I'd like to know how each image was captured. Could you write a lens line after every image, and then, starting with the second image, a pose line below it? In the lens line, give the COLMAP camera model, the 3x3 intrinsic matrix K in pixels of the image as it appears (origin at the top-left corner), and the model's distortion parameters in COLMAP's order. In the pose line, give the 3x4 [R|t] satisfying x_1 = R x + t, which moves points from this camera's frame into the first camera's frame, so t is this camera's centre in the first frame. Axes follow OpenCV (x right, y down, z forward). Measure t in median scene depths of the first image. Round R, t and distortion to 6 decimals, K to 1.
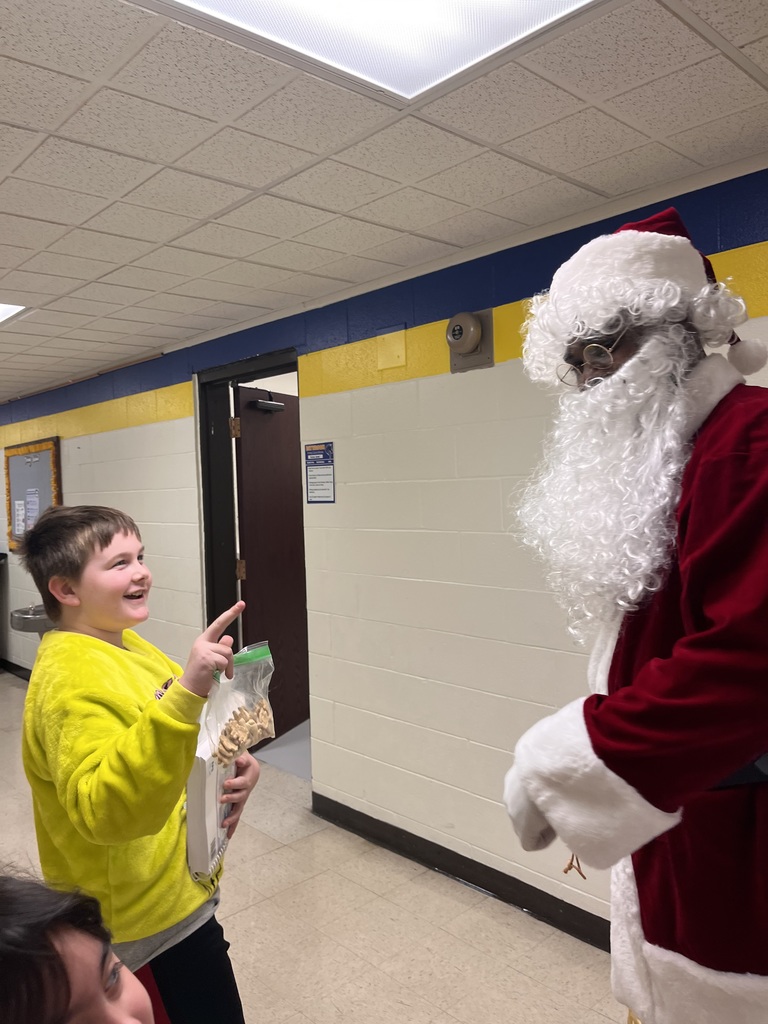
lens RADIAL K [[770.2, 0, 379.8], [0, 770.2, 501.5], [0, 0, 1]] dist [0.051896, -0.085029]
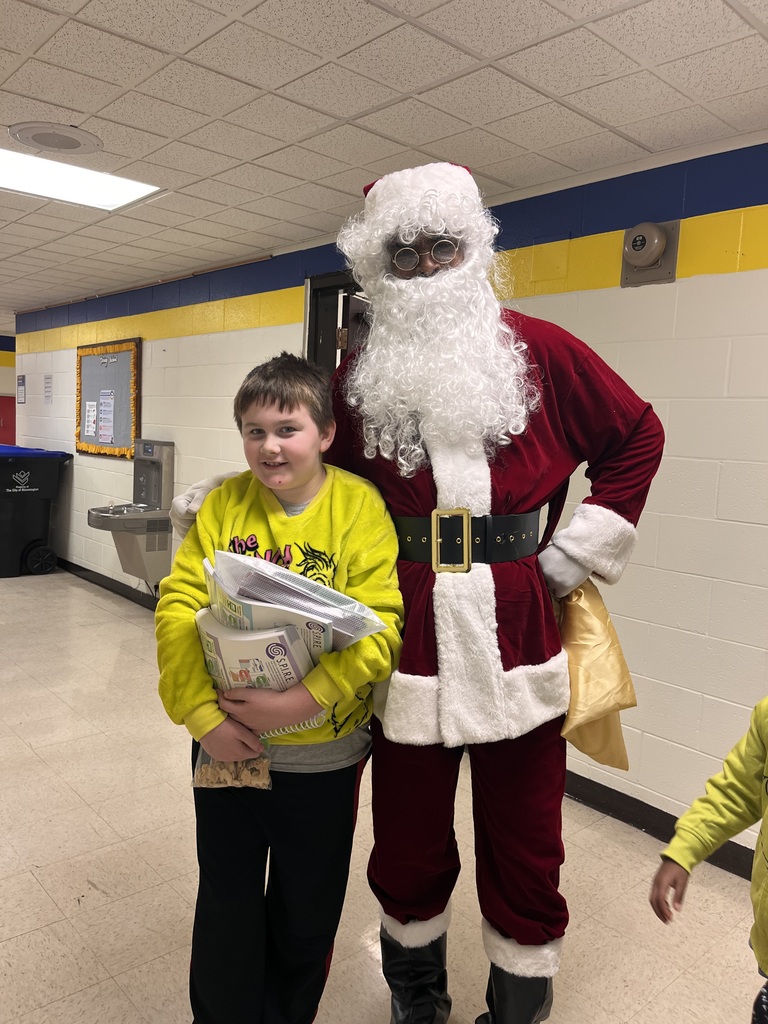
lens RADIAL K [[770.2, 0, 379.8], [0, 770.2, 501.5], [0, 0, 1]] dist [0.051896, -0.085029]
pose [[0.996249, 0.086276, -0.006598, -0.143246], [-0.085611, 0.993897, 0.069564, 0.045777], [0.012559, -0.068738, 0.997556, 0.014689]]
